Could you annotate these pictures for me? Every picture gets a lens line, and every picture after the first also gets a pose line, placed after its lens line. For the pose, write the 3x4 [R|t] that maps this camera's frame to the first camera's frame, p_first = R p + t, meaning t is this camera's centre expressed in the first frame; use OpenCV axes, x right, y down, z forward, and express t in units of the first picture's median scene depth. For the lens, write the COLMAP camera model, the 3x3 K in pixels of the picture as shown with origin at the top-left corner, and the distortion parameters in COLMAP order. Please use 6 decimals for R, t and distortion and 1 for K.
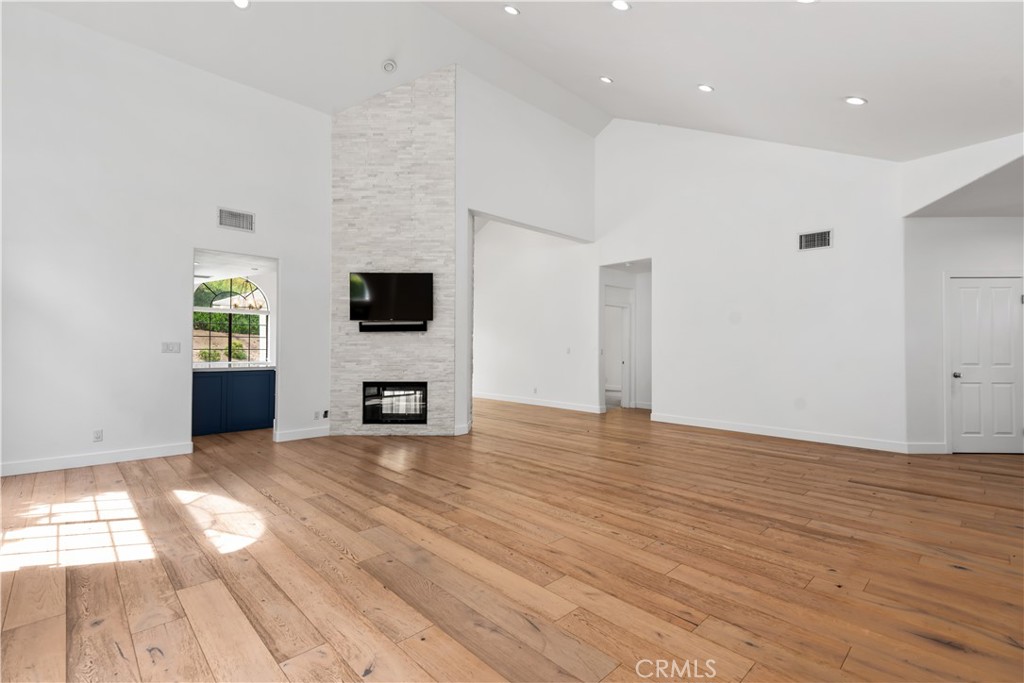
lens RADIAL K [[446.2, 0, 514.4], [0, 446.2, 346.2], [0, 0, 1]] dist [0.020557, -0.004765]
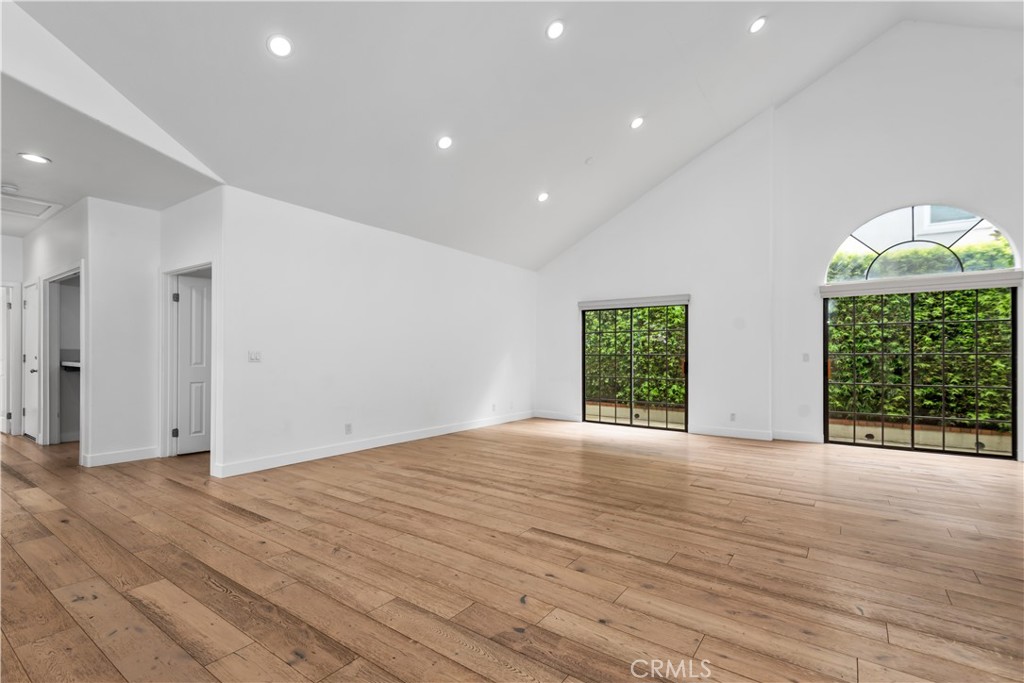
lens RADIAL K [[446.2, 0, 512.8], [0, 446.2, 346.8], [0, 0, 1]] dist [0.020557, -0.004765]
pose [[-0.982873, -0.010316, -0.183995, 0.554467], [-0.007054, 0.999806, -0.018373, 0.015460], [0.184149, -0.016761, -0.982755, 2.128610]]
